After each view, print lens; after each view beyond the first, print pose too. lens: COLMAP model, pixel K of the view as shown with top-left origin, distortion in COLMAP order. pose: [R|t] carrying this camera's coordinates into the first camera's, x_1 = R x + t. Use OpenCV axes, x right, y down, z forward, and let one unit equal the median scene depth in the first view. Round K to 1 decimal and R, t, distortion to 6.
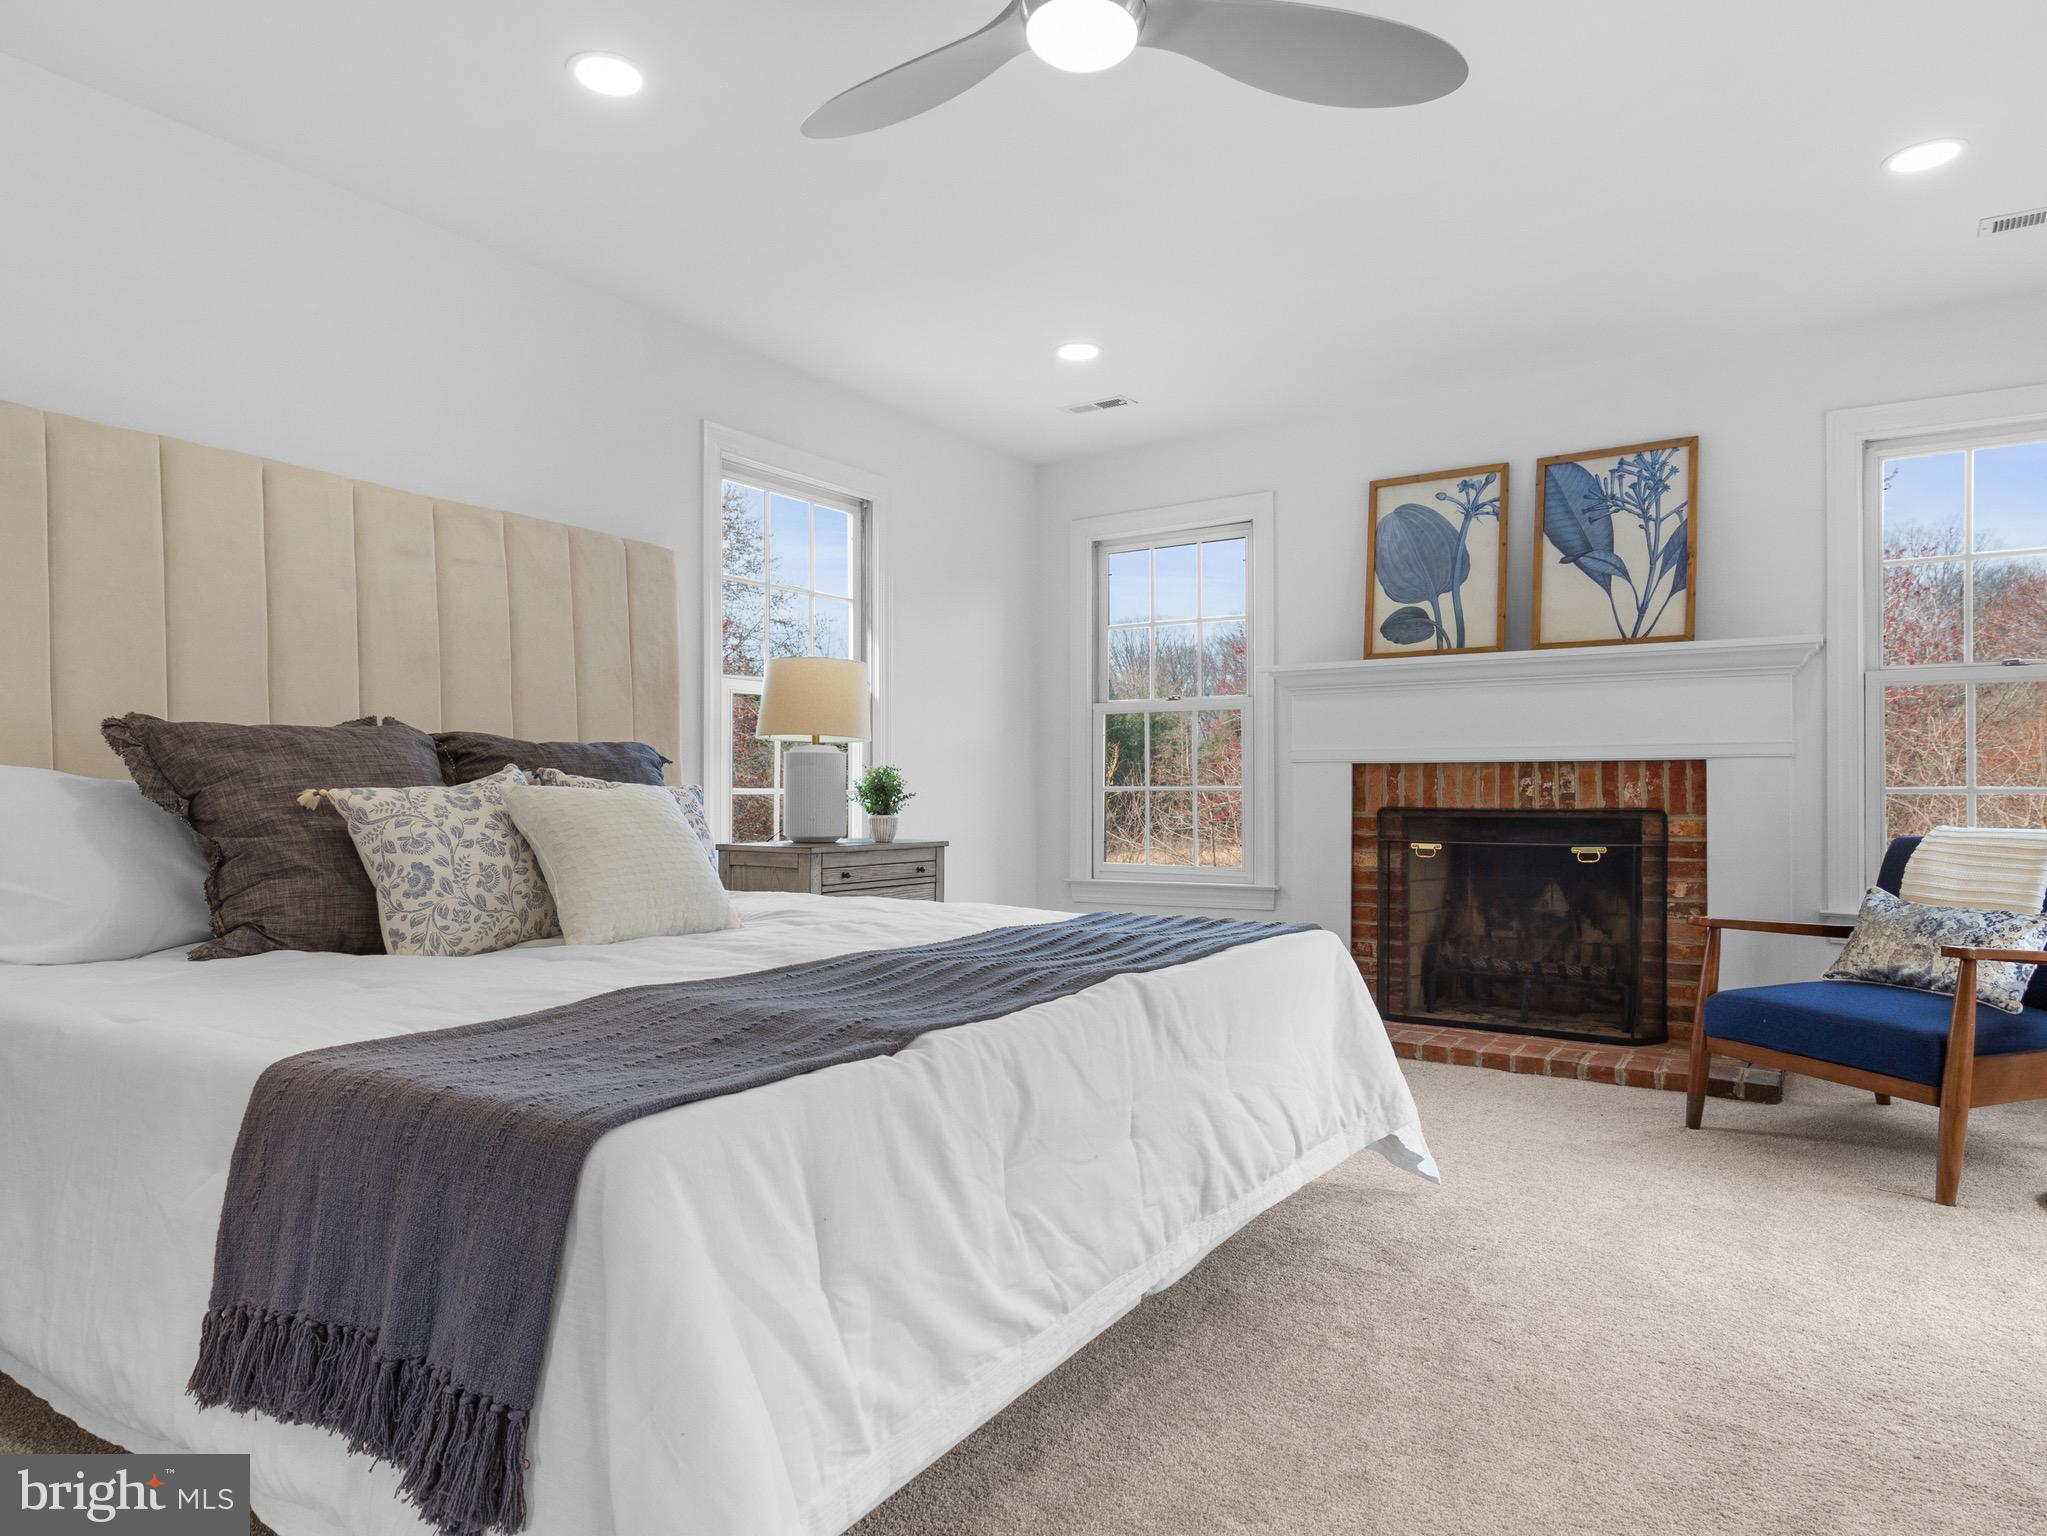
lens RADIAL K [[1242.0, 0, 1017.9], [0, 1242.0, 779.4], [0, 0, 1]] dist [0.005389, -0.002565]
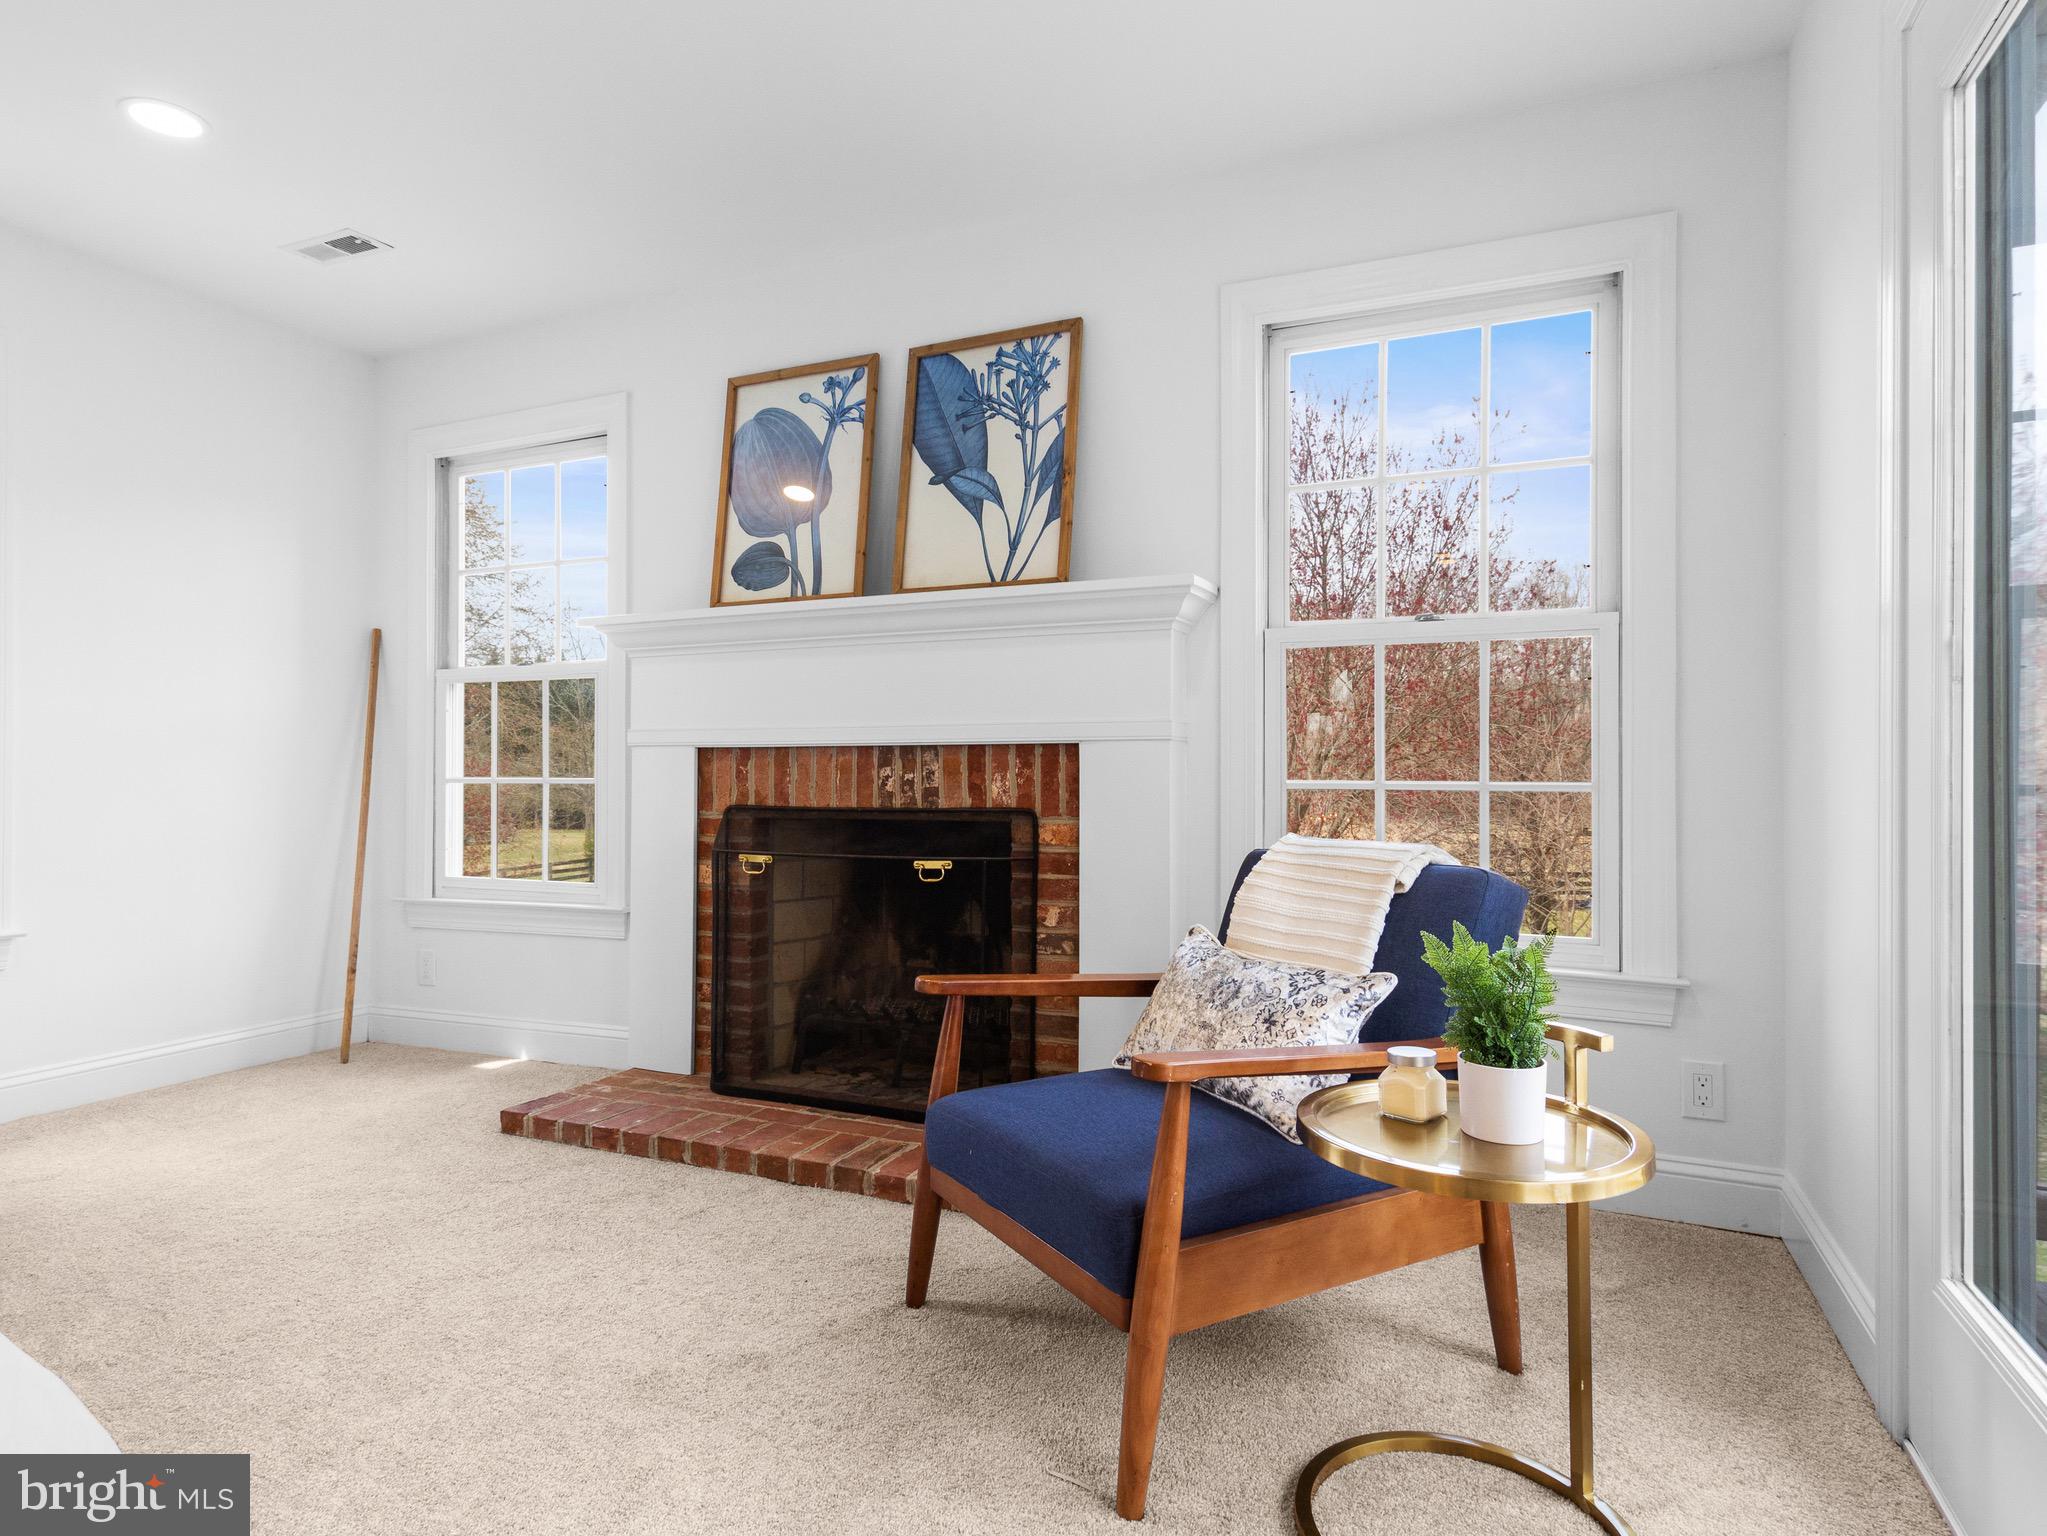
lens RADIAL K [[1142.5, 0, 1022.2], [0, 1142.5, 765.6], [0, 0, 1]] dist [0.005916, 0.001949]
pose [[0.985917, 0.005281, 0.167151, 0.391831], [-0.004389, 0.999974, -0.005709, 0.001583], [-0.167177, 0.004895, 0.985915, 0.315402]]
